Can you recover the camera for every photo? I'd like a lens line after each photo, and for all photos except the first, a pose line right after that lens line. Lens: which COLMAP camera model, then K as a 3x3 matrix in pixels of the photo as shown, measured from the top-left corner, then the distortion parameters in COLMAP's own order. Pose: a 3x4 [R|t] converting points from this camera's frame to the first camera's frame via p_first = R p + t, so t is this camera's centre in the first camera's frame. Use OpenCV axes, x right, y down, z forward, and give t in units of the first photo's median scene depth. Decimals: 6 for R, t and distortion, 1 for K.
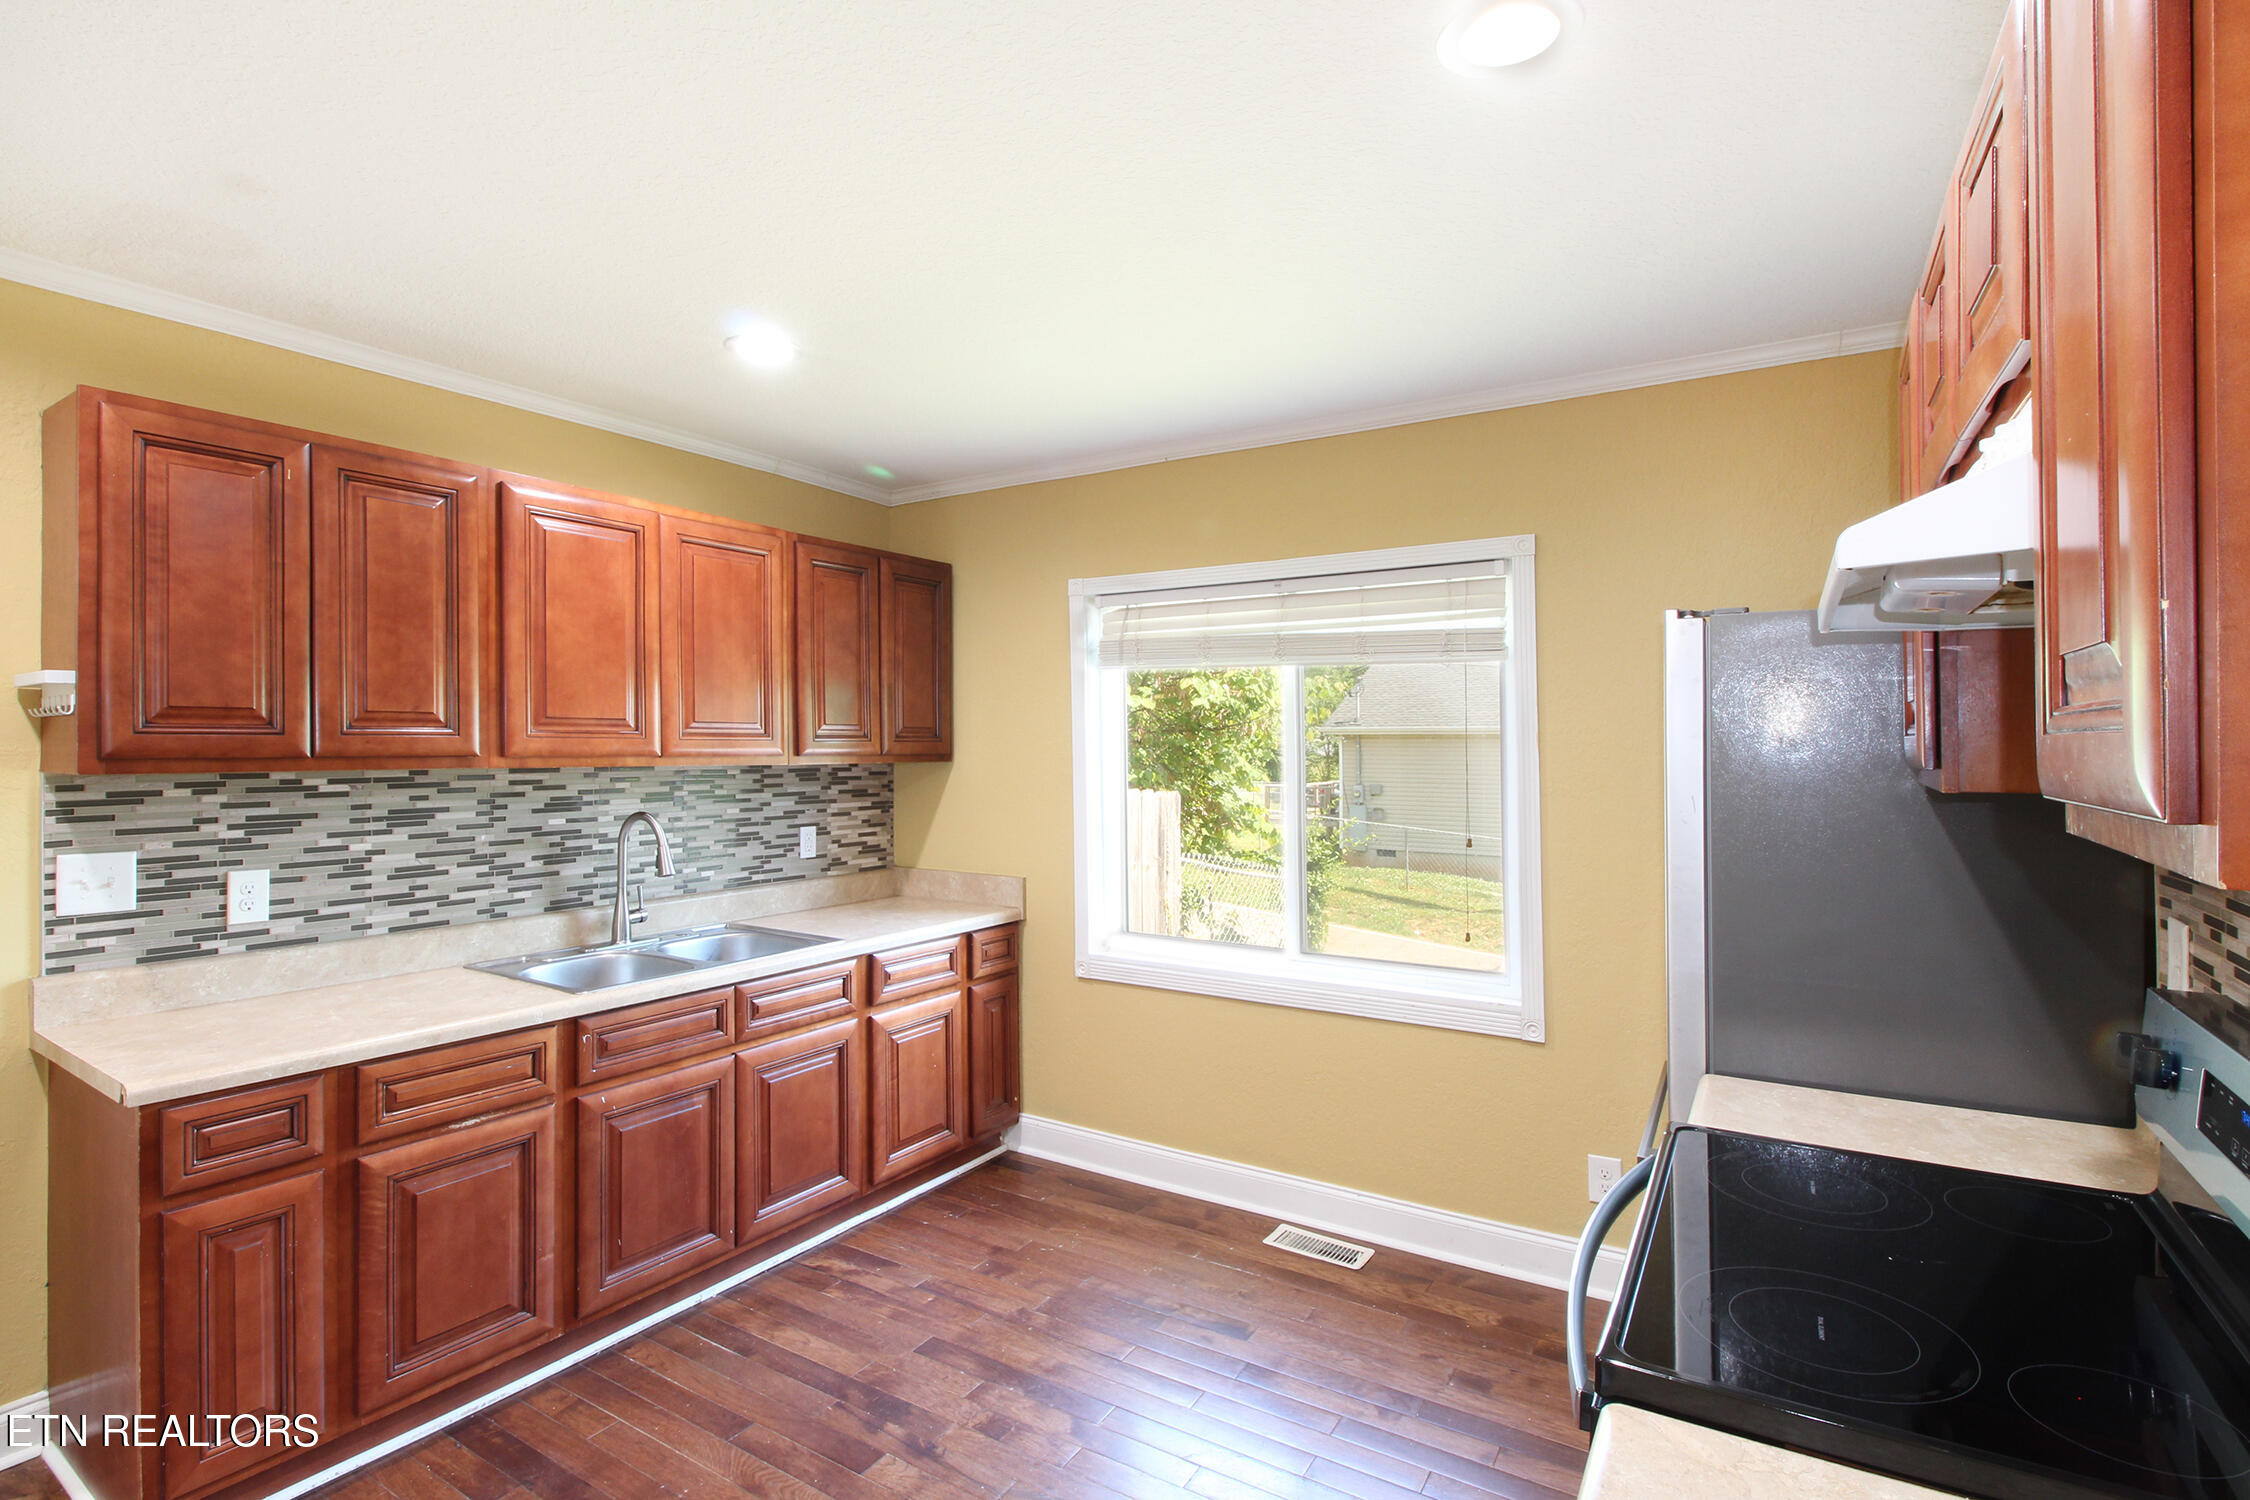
lens RADIAL K [[1078.5, 0, 1131.8], [0, 1078.5, 740.3], [0, 0, 1]] dist [0.000262, -0.000314]
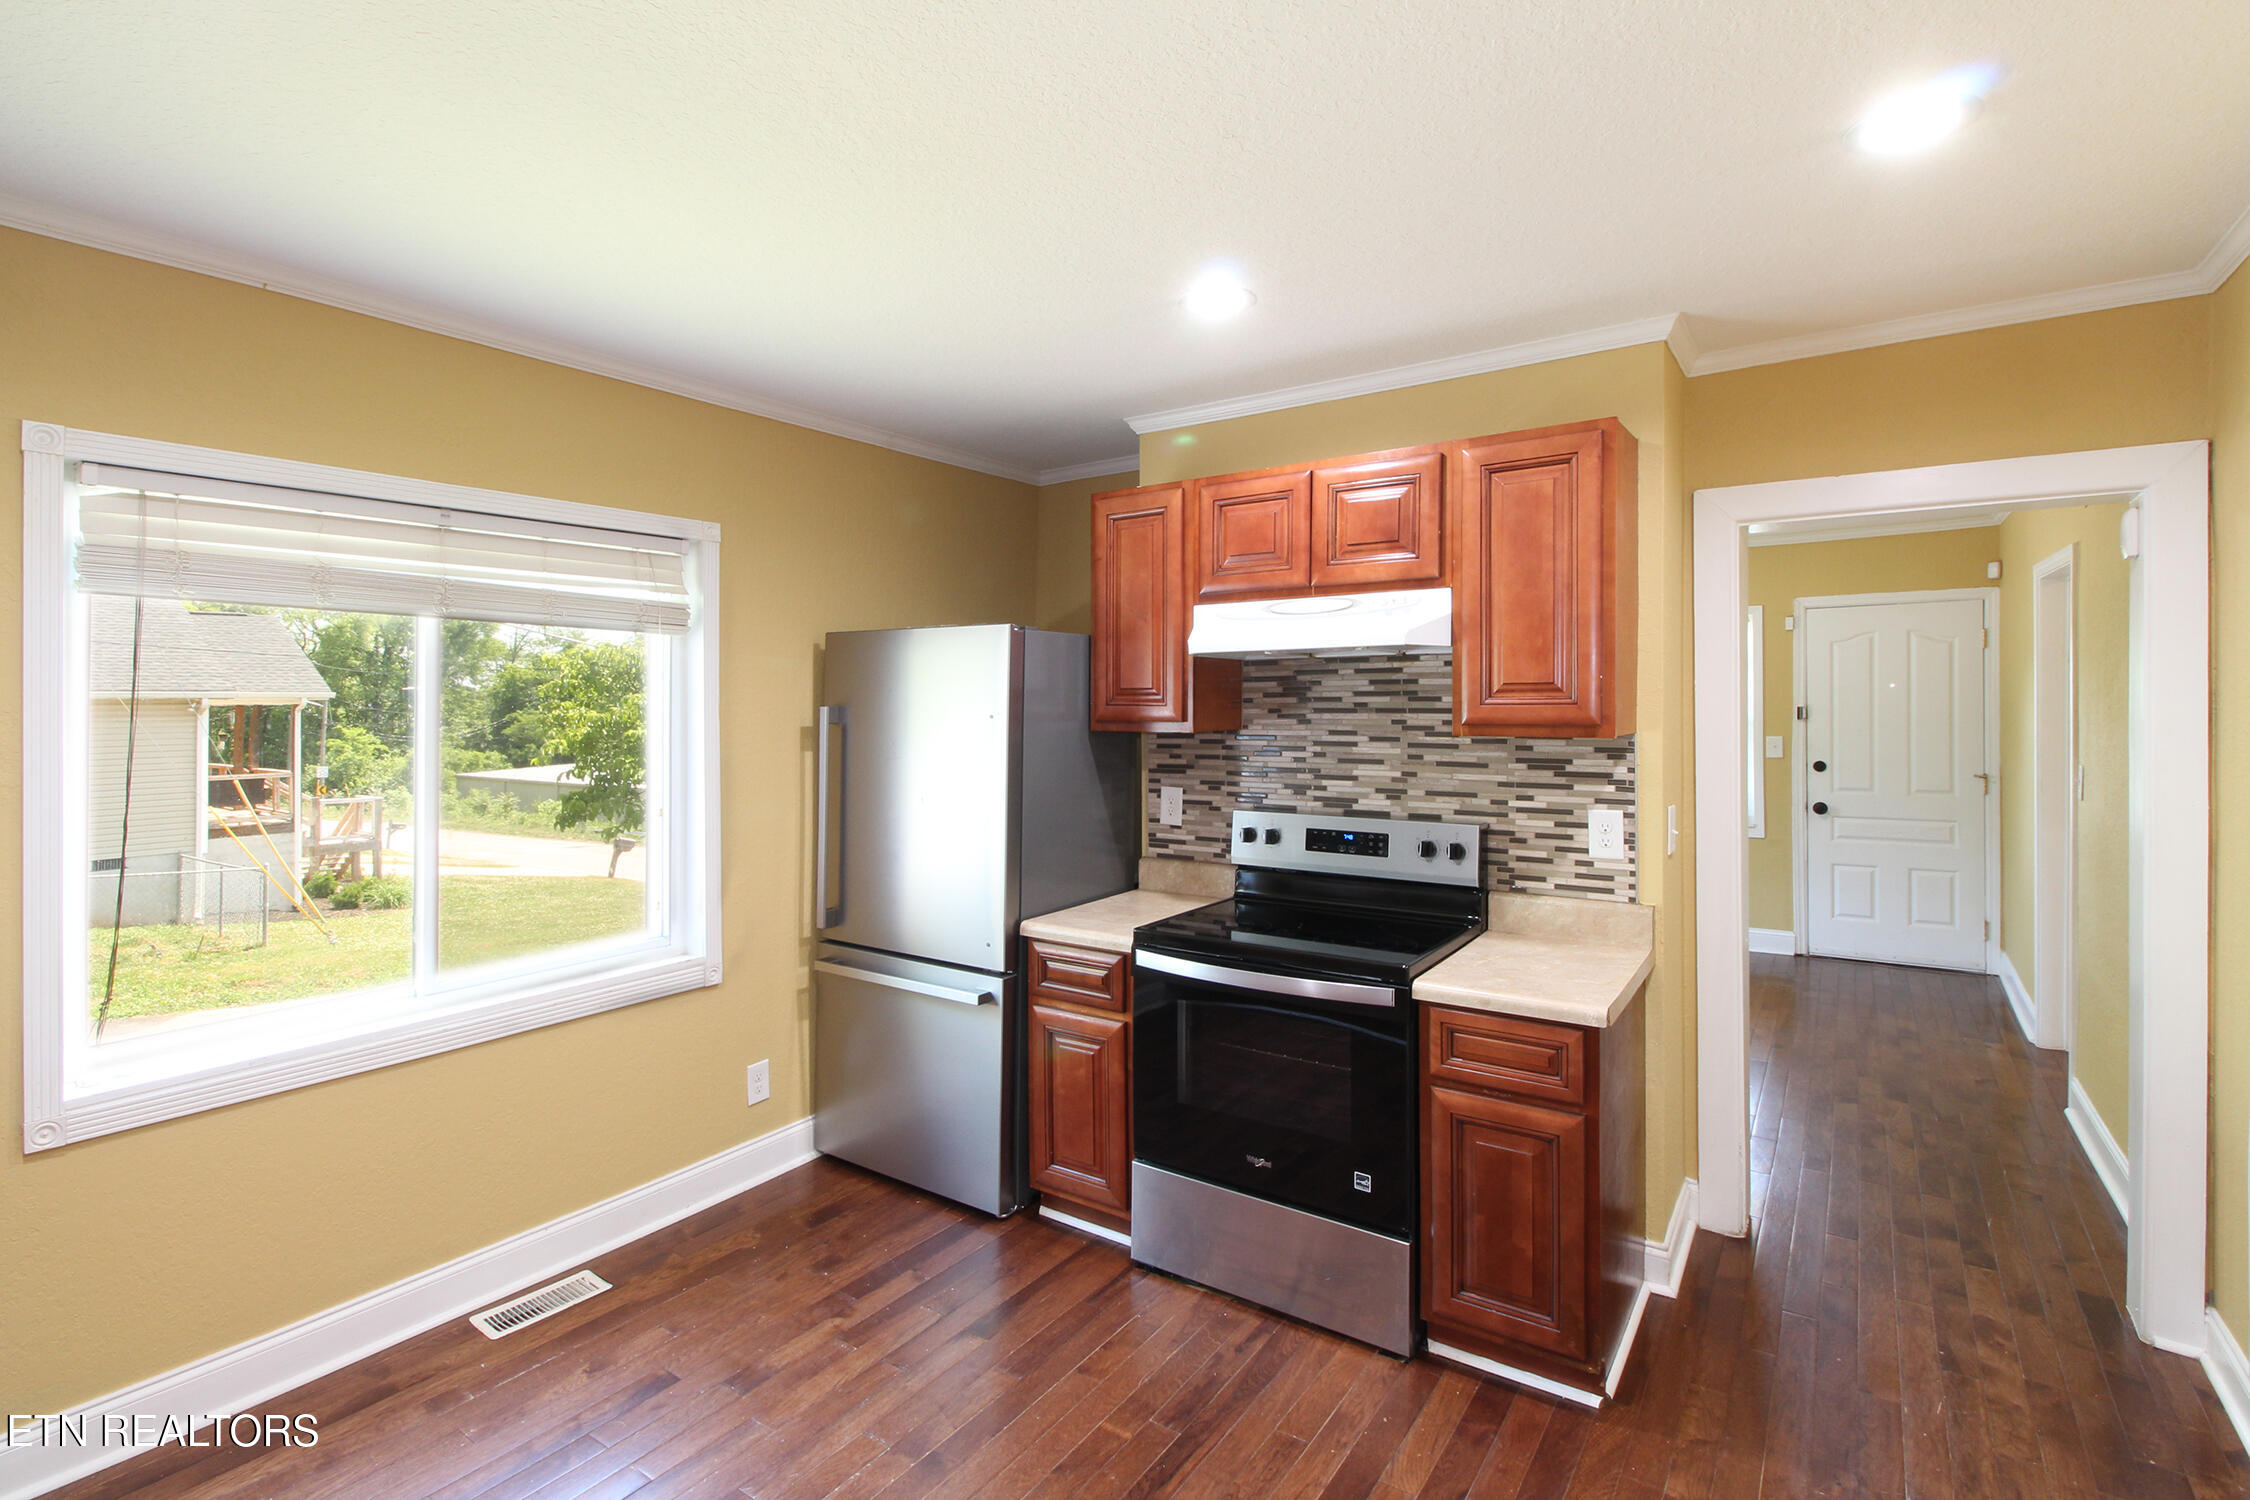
lens RADIAL K [[1066.4, 0, 1123.7], [0, 1066.4, 699.2], [0, 0, 1]] dist [-0.001919, -0.000652]
pose [[0.057649, 0.000841, 0.998337, -0.651526], [0.002142, 0.999997, -0.000966, -0.009154], [-0.998335, 0.002195, 0.057647, 0.492980]]
